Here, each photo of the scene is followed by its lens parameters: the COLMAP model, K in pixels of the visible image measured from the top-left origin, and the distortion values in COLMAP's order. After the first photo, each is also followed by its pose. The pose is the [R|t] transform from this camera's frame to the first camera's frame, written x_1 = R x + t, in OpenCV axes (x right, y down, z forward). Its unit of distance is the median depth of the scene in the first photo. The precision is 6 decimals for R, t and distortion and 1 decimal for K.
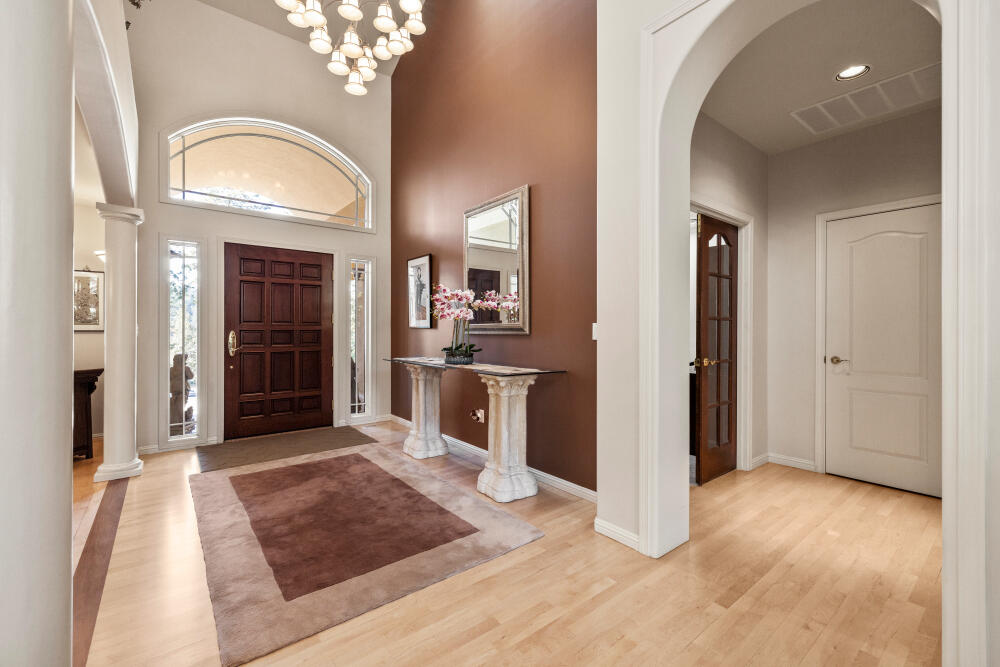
lens RADIAL K [[425.8, 0, 504.3], [0, 425.8, 331.2], [0, 0, 1]] dist [0.000053, -0.000034]
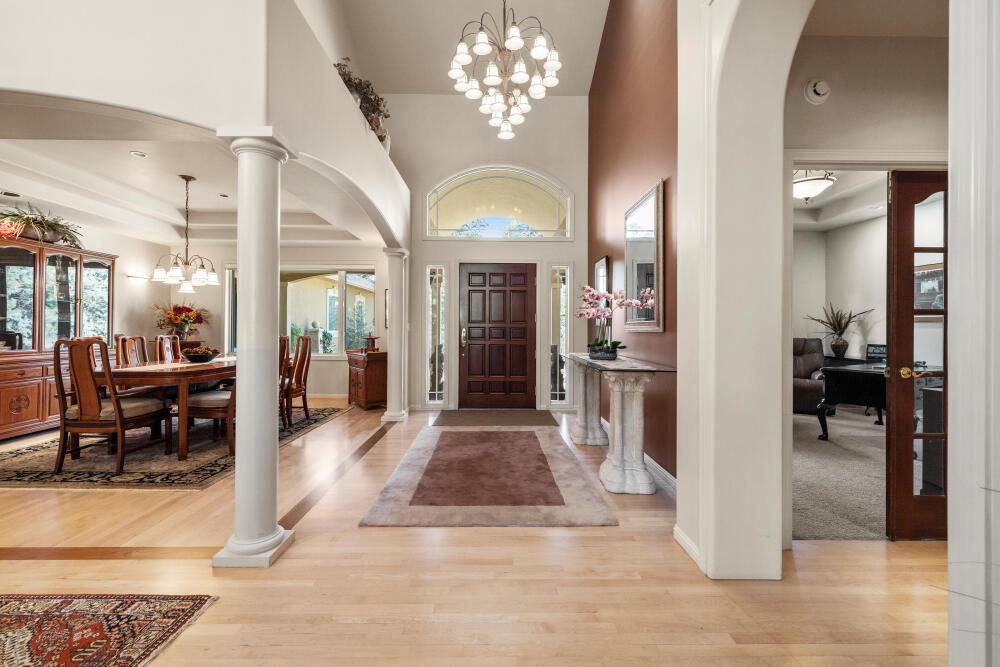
lens RADIAL K [[425.8, 0, 494.1], [0, 425.8, 329.9], [0, 0, 1]] dist [0.000053, -0.000034]
pose [[0.783367, 0.005799, -0.621532, 0.343698], [-0.004978, 0.999983, 0.003057, 0.001163], [0.621539, 0.000699, 0.783383, -0.000846]]
